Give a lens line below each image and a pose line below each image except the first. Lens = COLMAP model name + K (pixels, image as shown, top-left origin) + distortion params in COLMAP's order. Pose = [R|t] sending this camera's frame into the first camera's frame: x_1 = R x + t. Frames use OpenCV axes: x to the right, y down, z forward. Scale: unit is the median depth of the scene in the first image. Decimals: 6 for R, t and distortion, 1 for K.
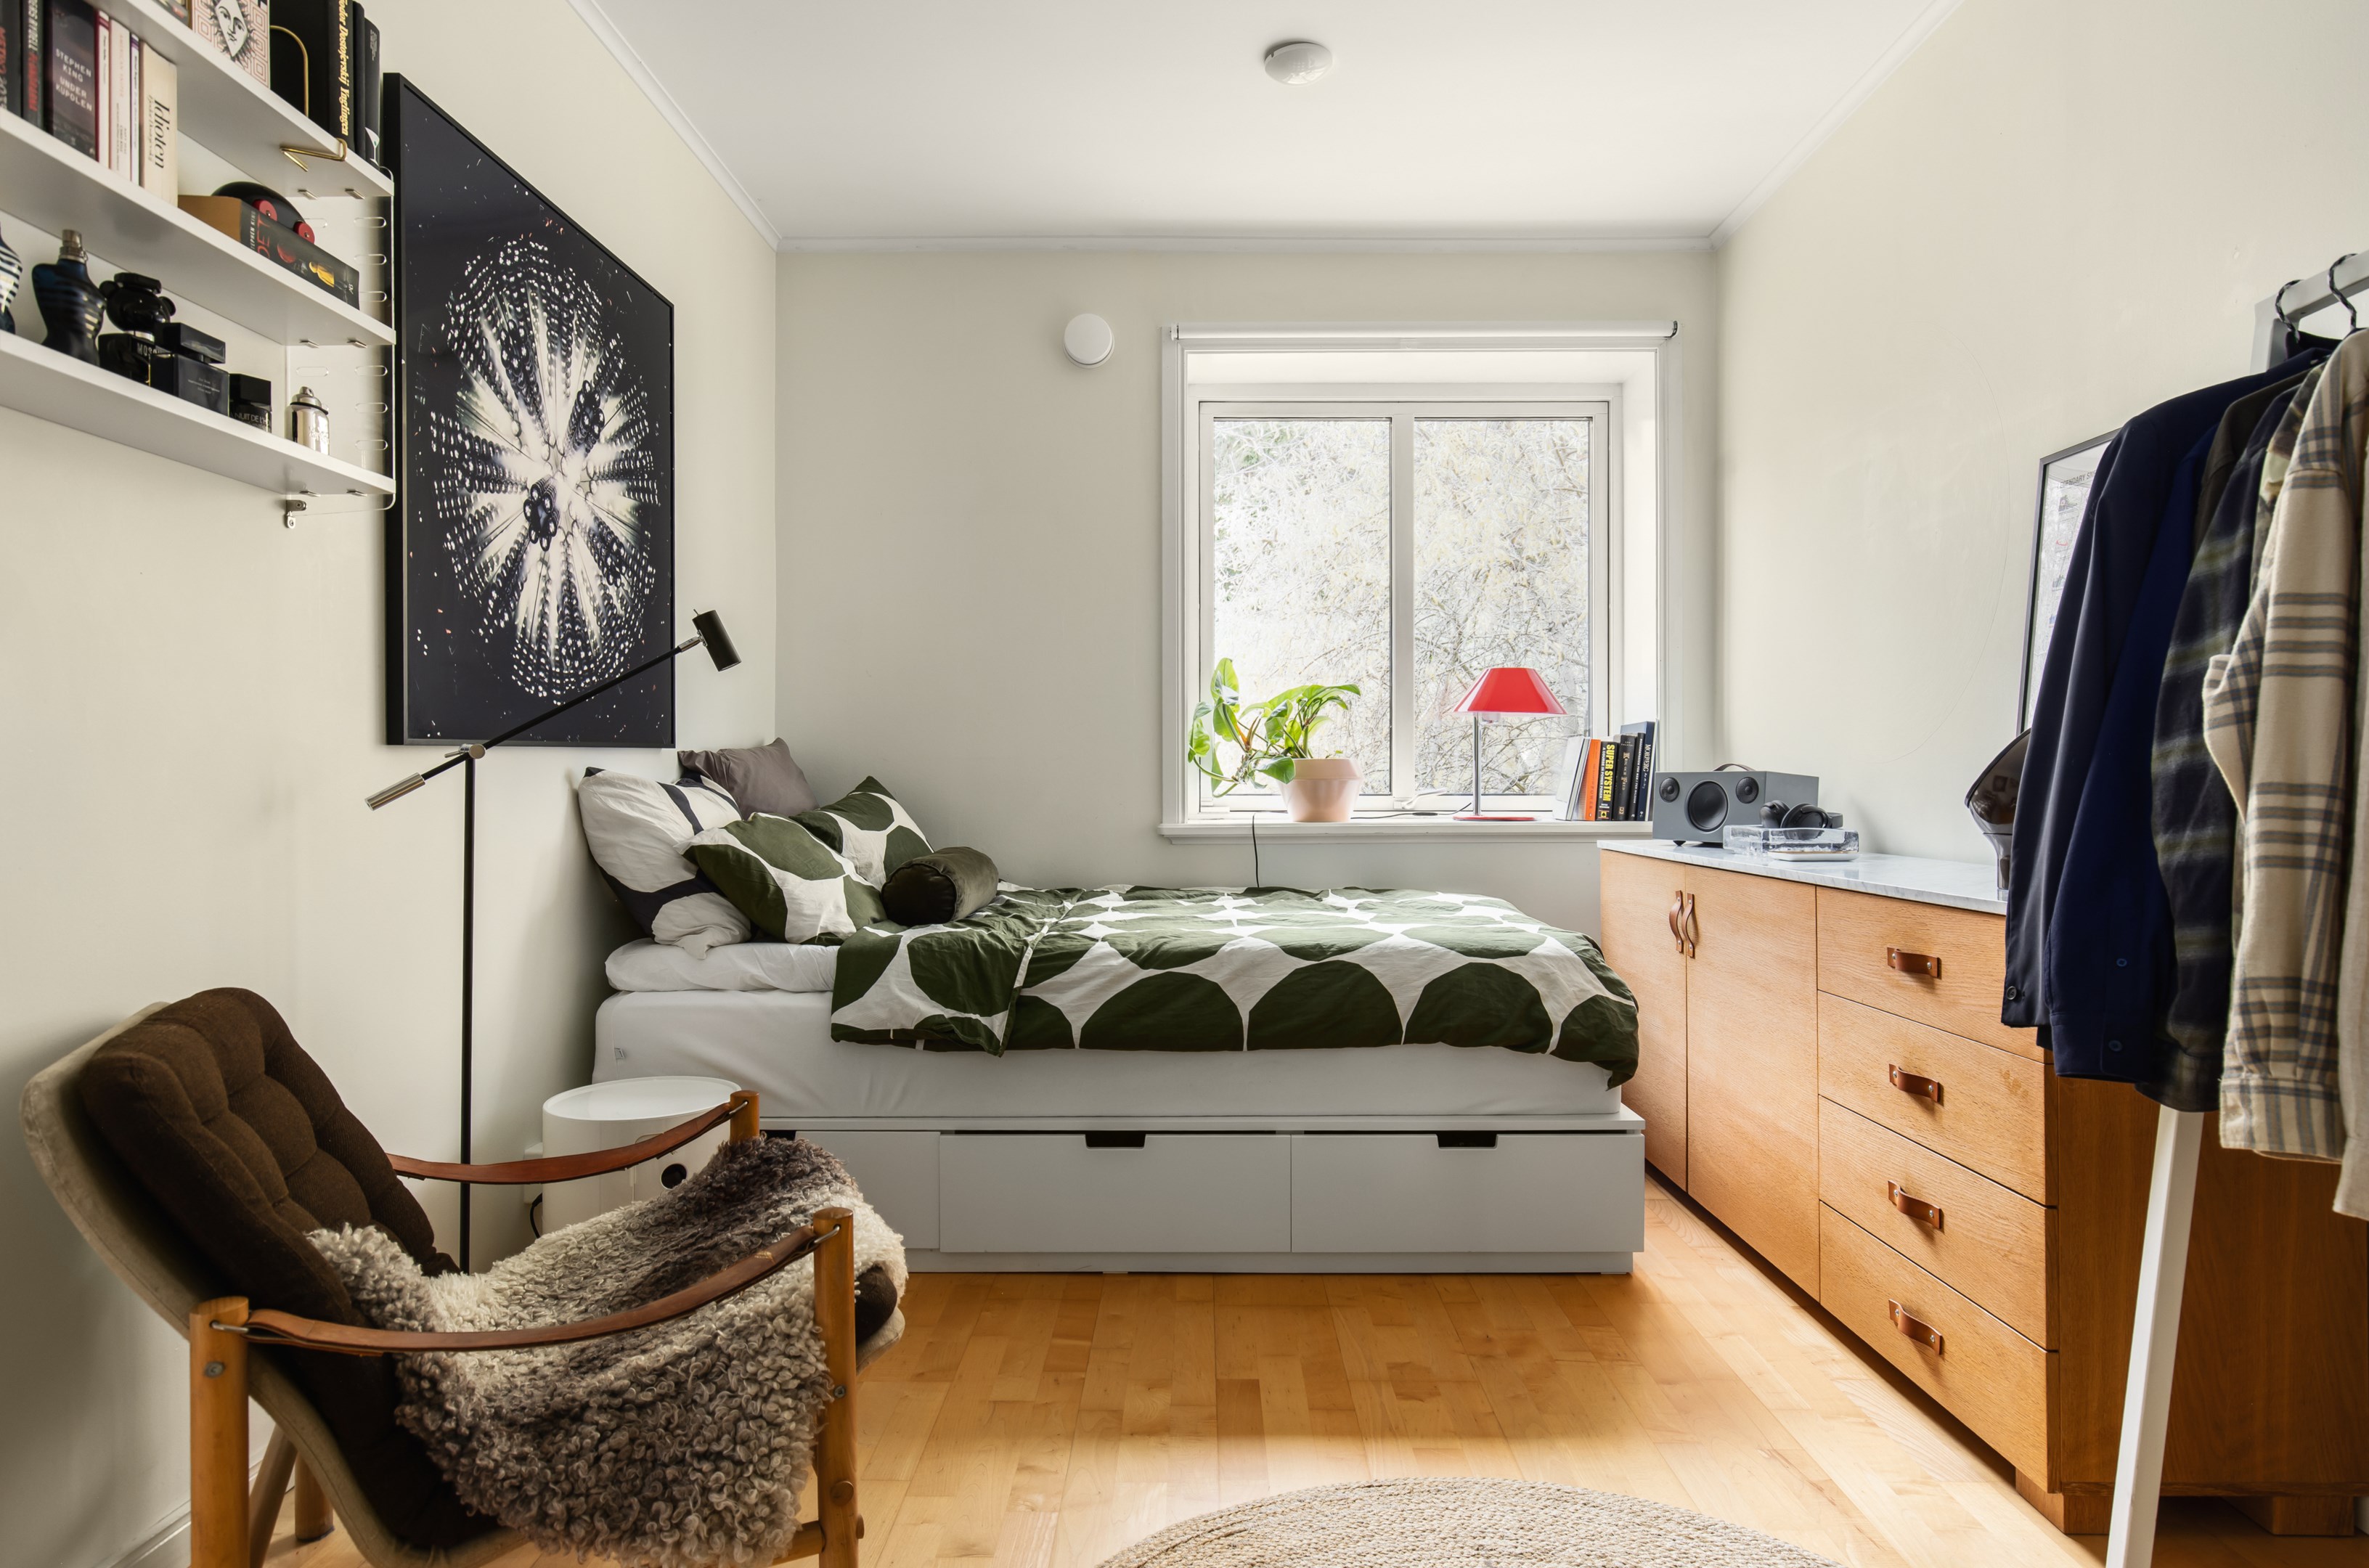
lens RADIAL K [[1306.4, 0, 1186.1], [0, 1306.4, 785.4], [0, 0, 1]] dist [-0.008005, -0.001337]
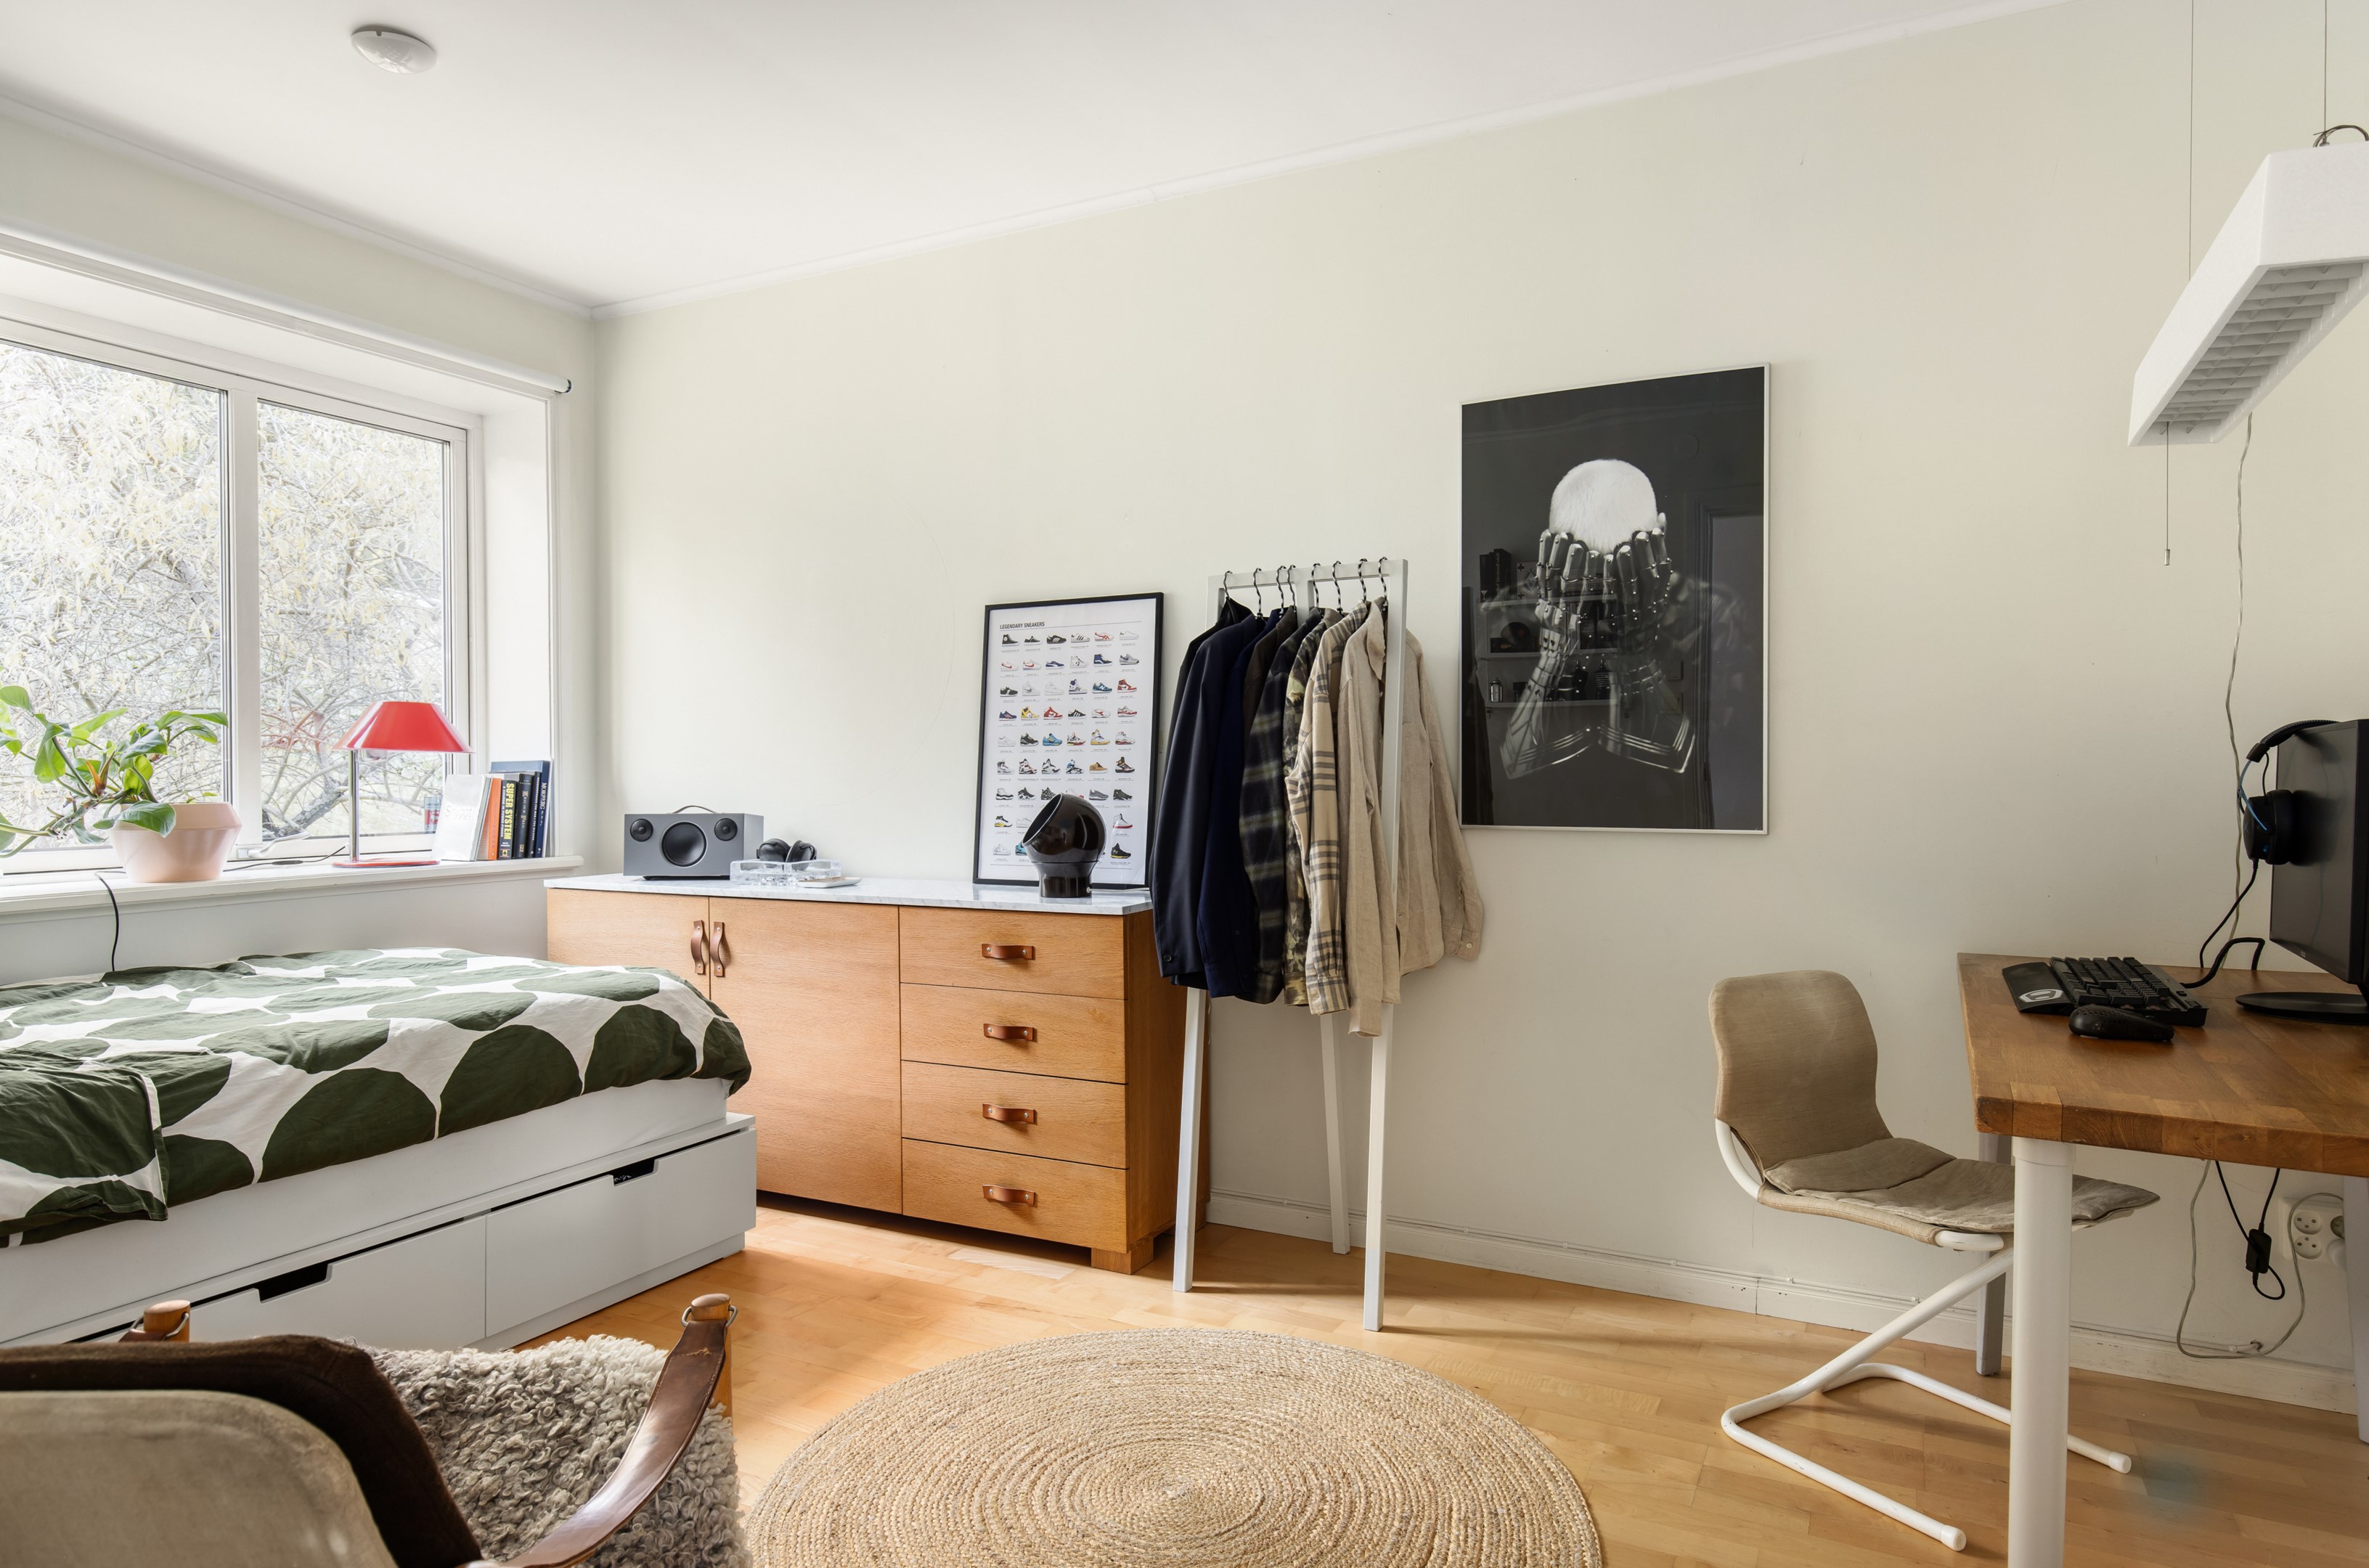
lens RADIAL K [[1390.3, 0, 1186.3], [0, 1390.3, 781.1], [0, 0, 1]] dist [0.011556, 0.002148]
pose [[0.445901, -0.008023, 0.895046, -0.604787], [0.007313, 0.999959, 0.005320, -0.052080], [-0.895053, 0.004173, 0.445941, 0.081115]]
